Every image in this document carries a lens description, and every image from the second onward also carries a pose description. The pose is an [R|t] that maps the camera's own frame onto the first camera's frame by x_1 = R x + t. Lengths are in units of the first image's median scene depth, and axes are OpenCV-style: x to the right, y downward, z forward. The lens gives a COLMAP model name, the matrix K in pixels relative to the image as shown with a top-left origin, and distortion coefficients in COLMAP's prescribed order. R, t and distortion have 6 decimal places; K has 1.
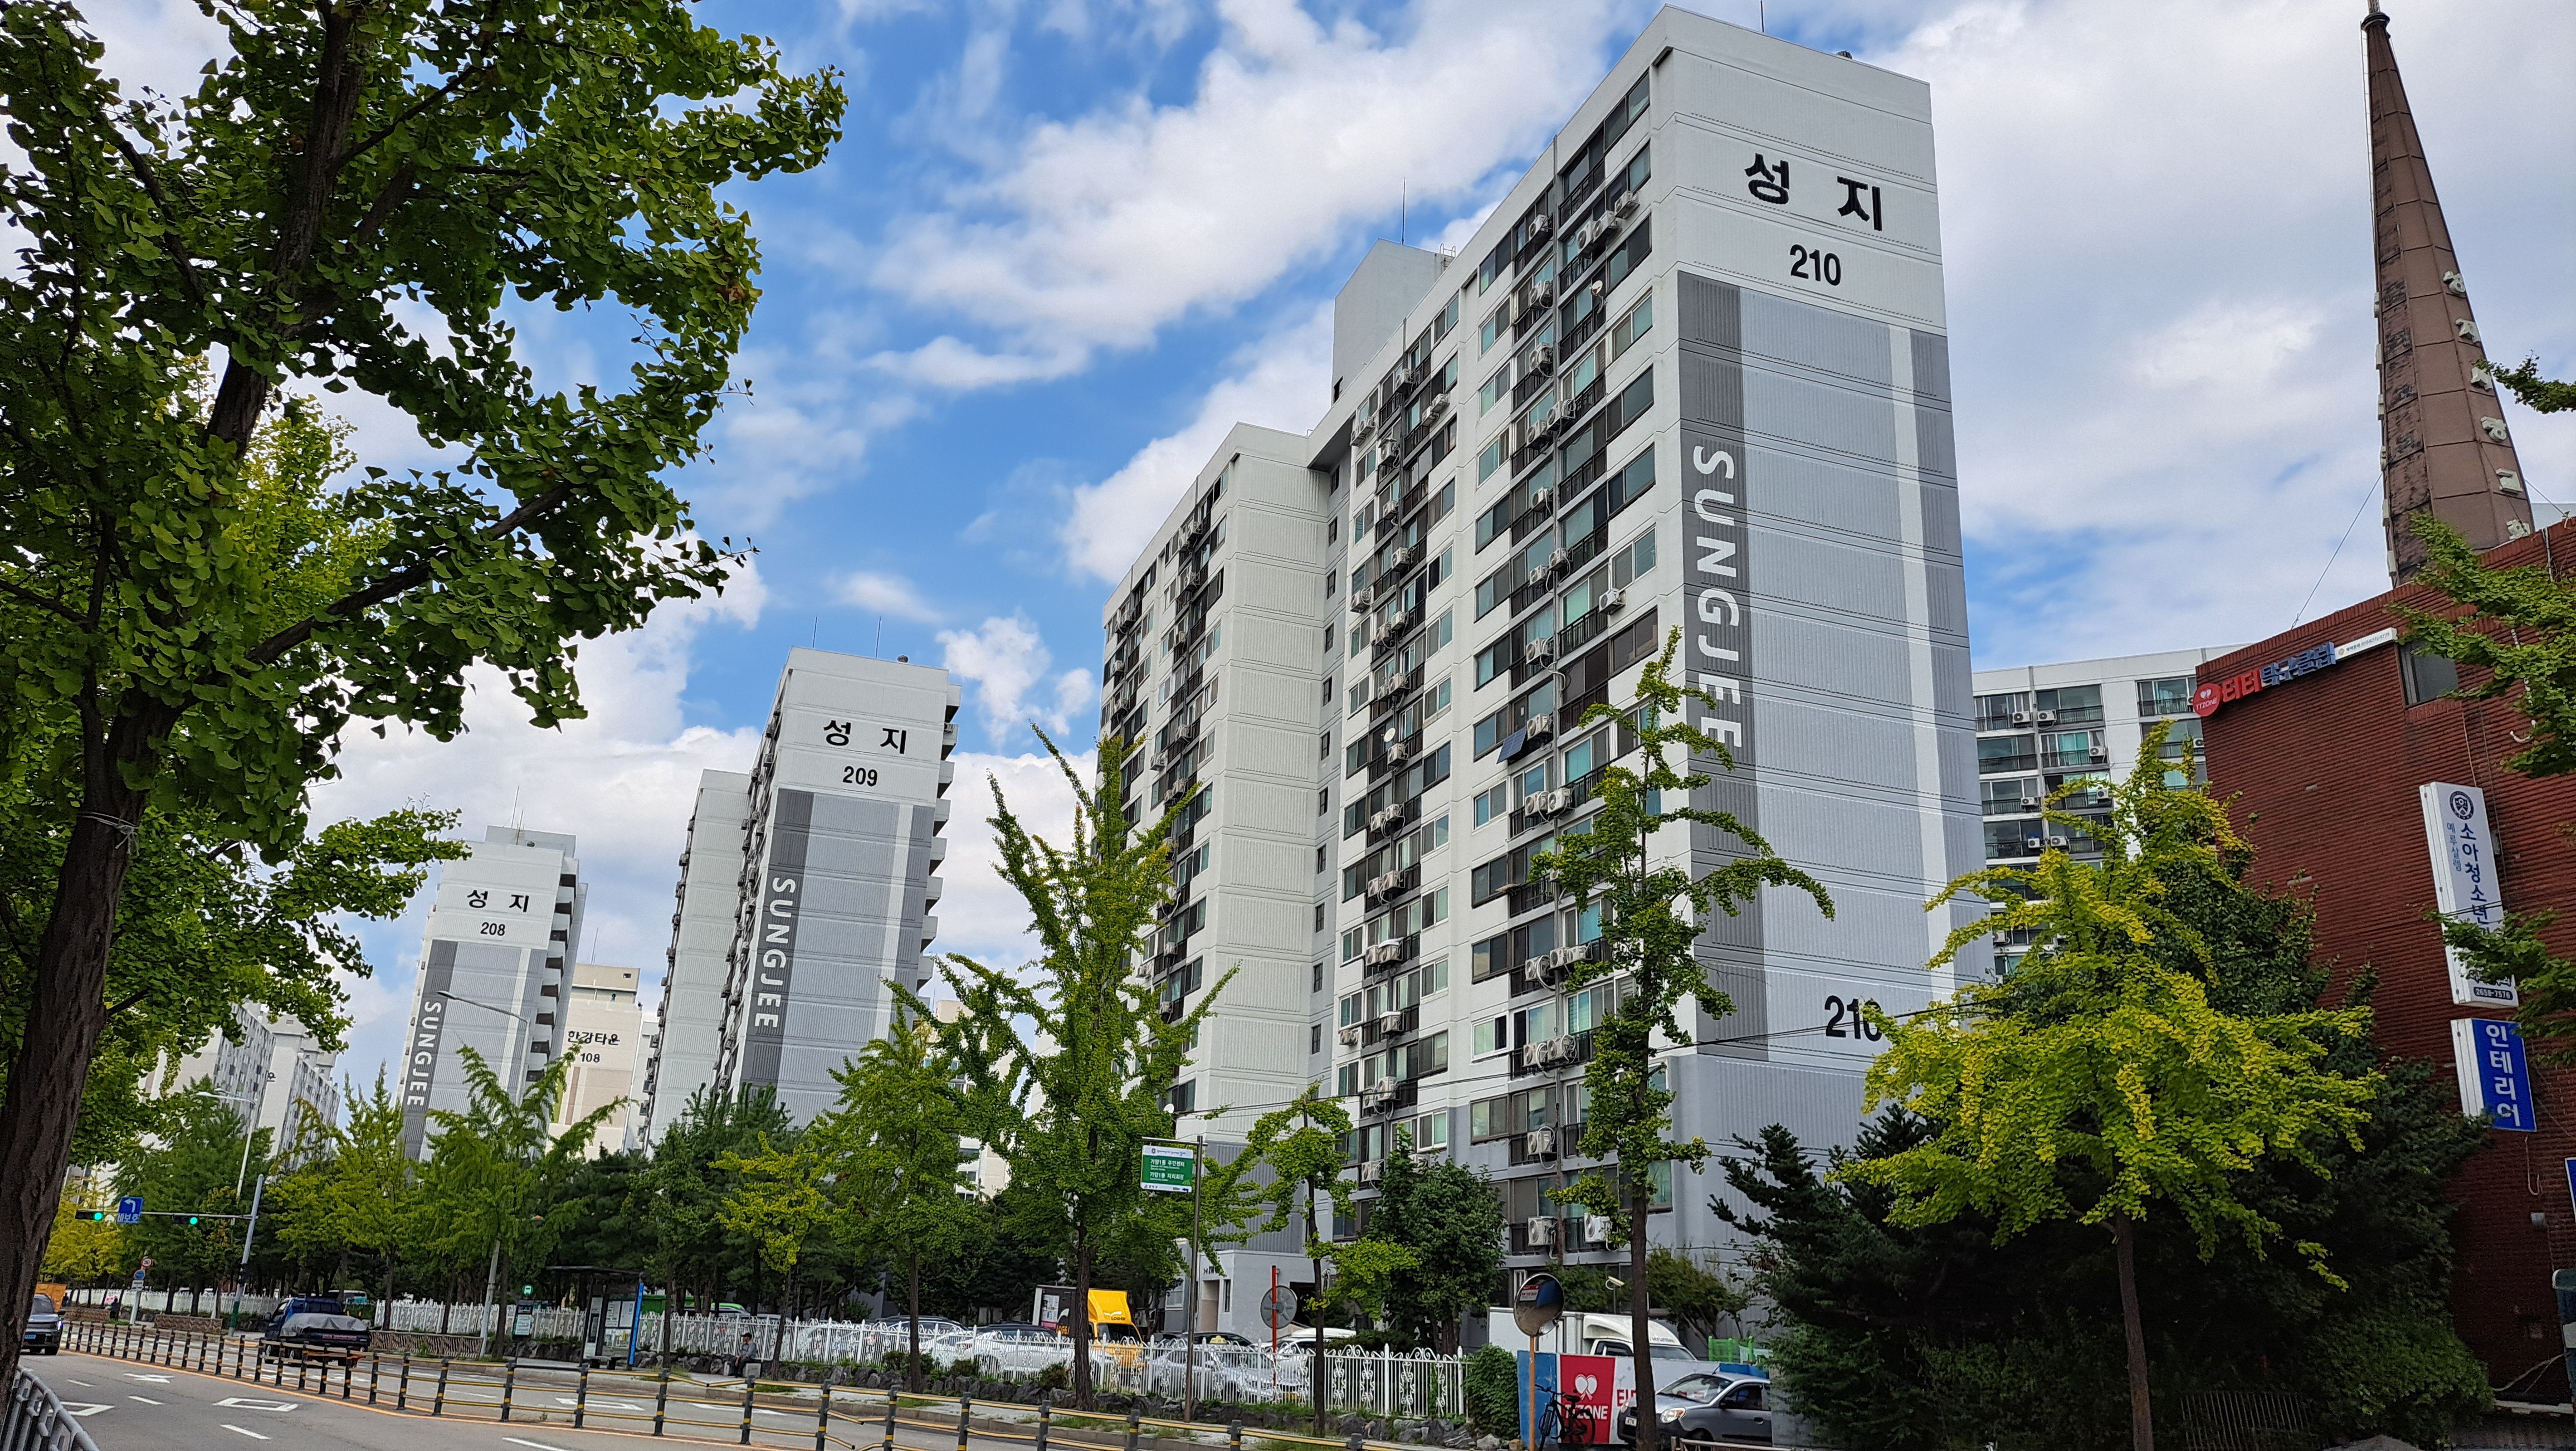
lens RADIAL K [[1832.8, 0, 1288.0], [0, 1832.8, 725.5], [0, 0, 1]] dist [0.099226, -0.000165]
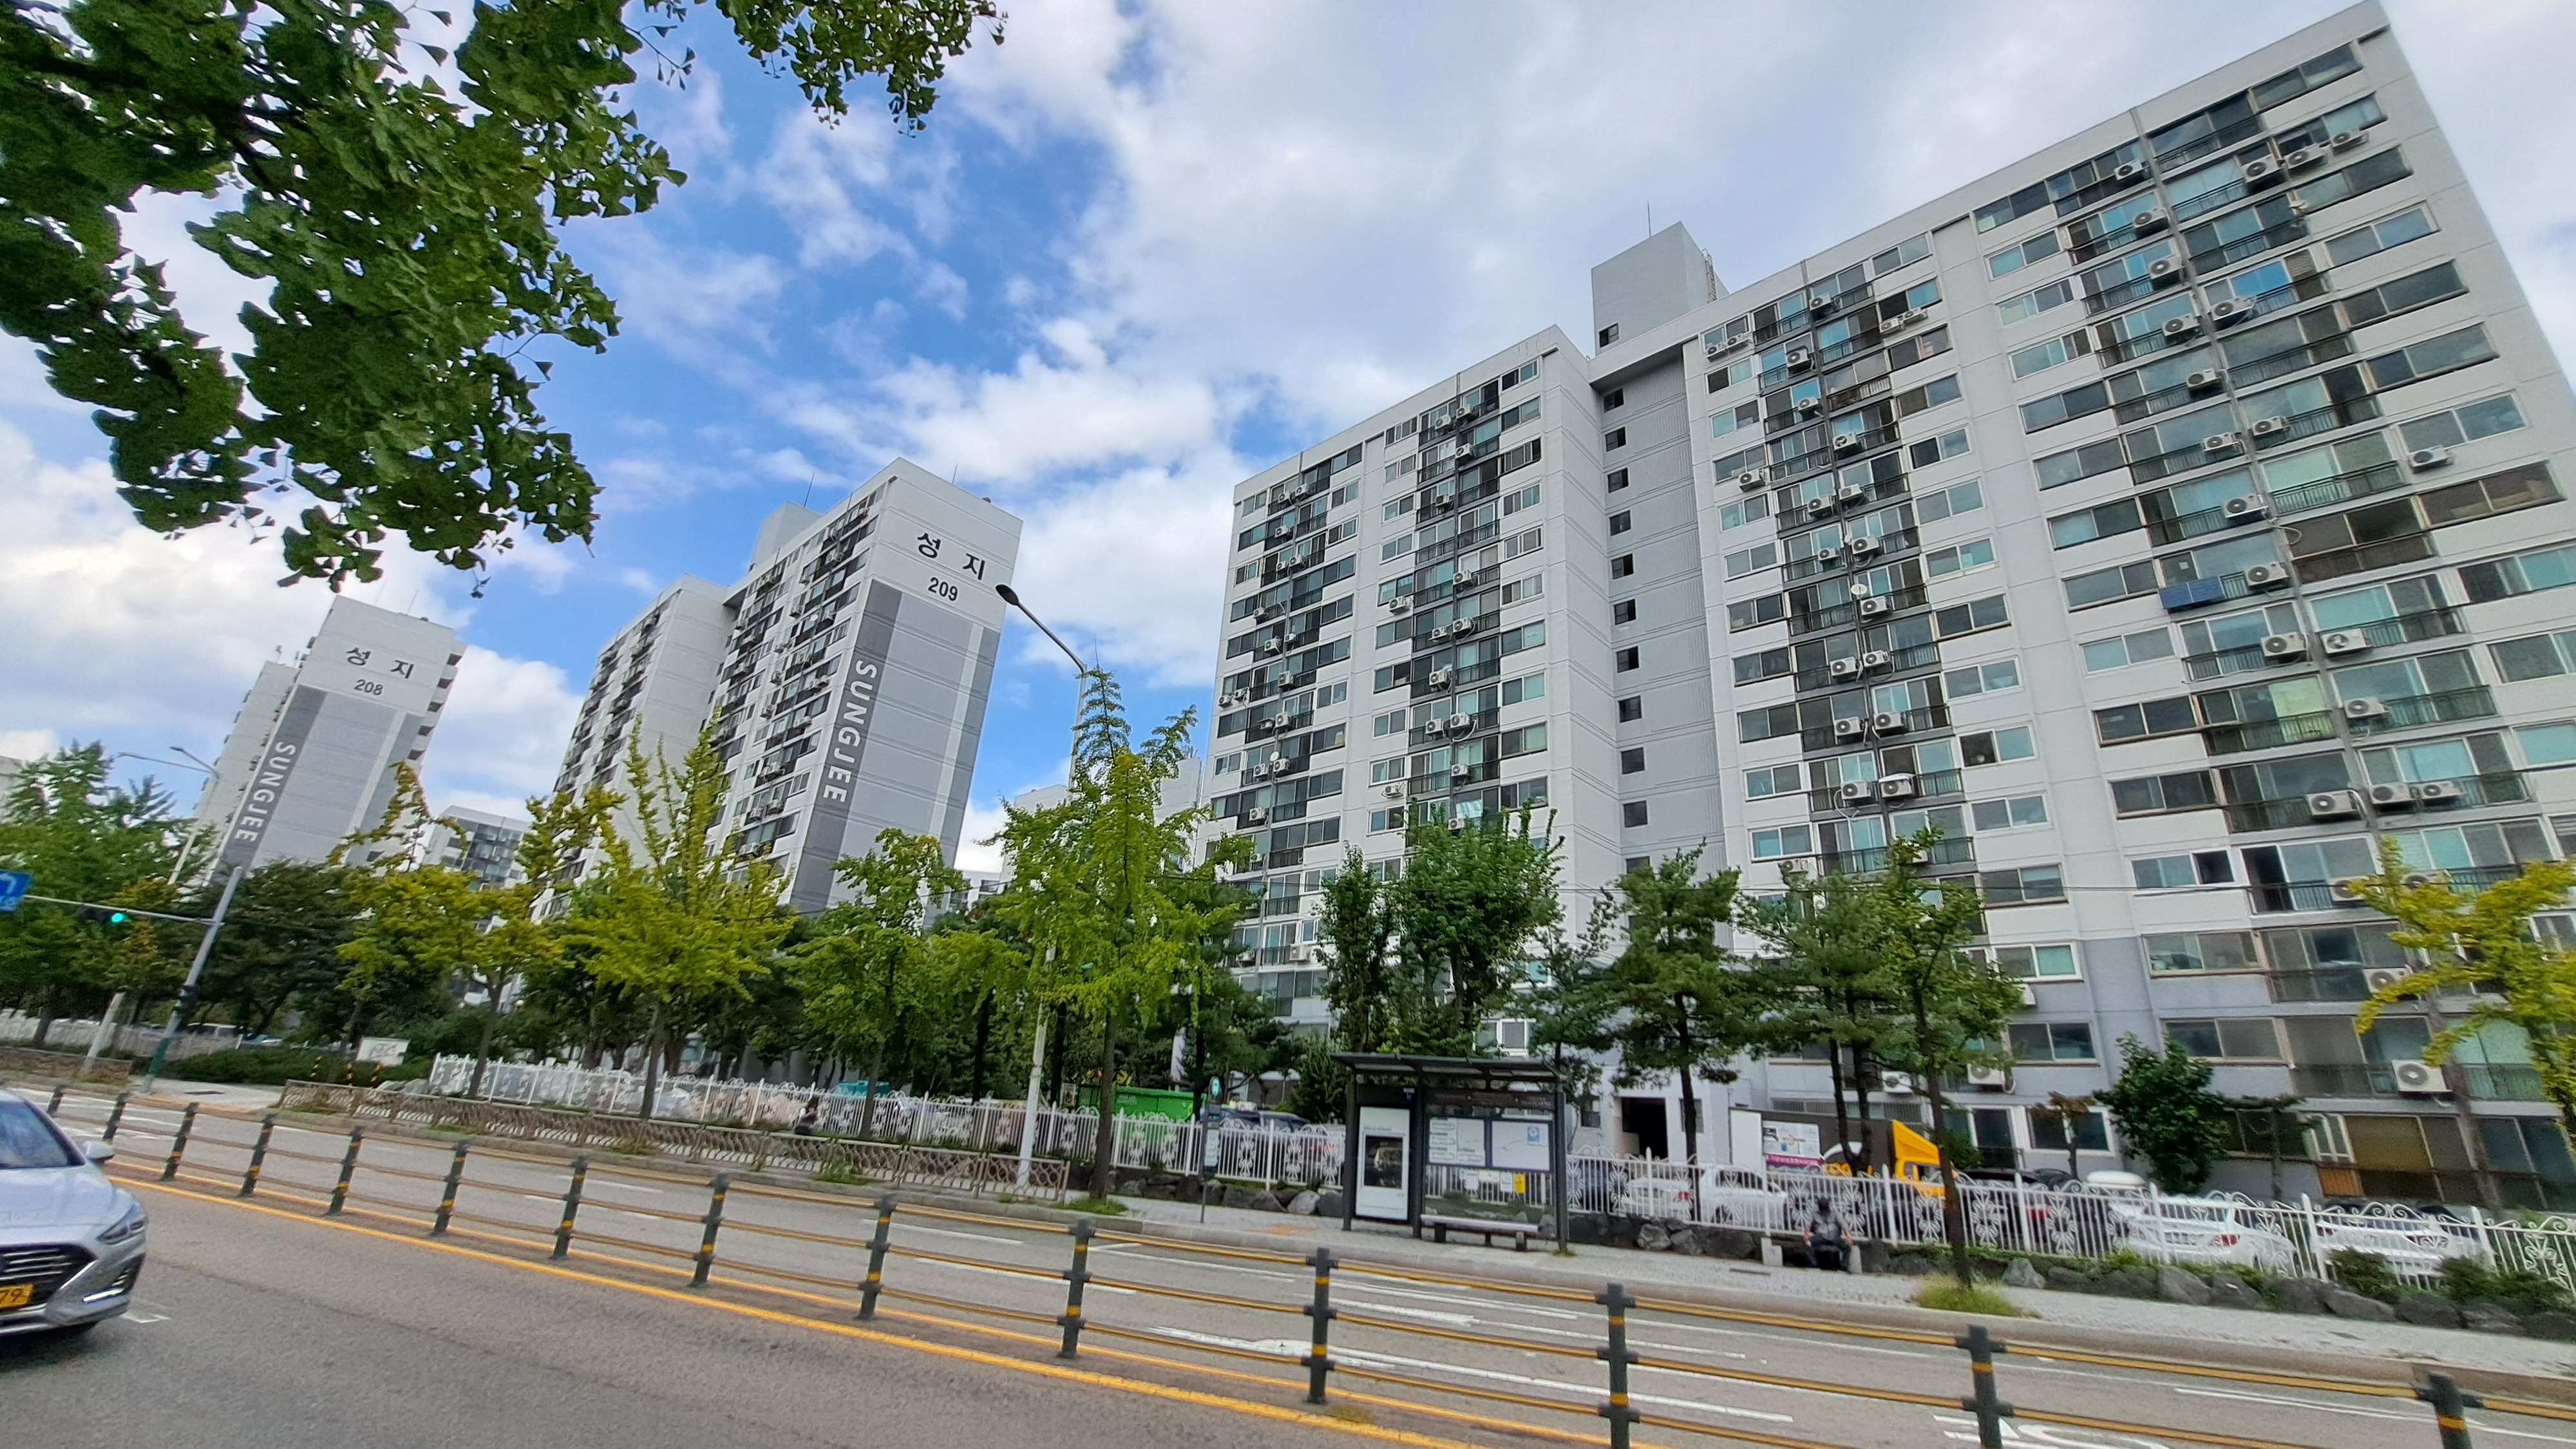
lens RADIAL K [[992.0, 0, 1288.0], [0, 992.0, 724.5], [0, 0, 1]] dist [-0.010886, 0.000070]
pose [[0.880431, 0.189034, 0.434865, -0.346476], [-0.174959, 0.981895, -0.072603, 0.133591], [-0.440716, -0.012162, 0.897564, 0.460607]]
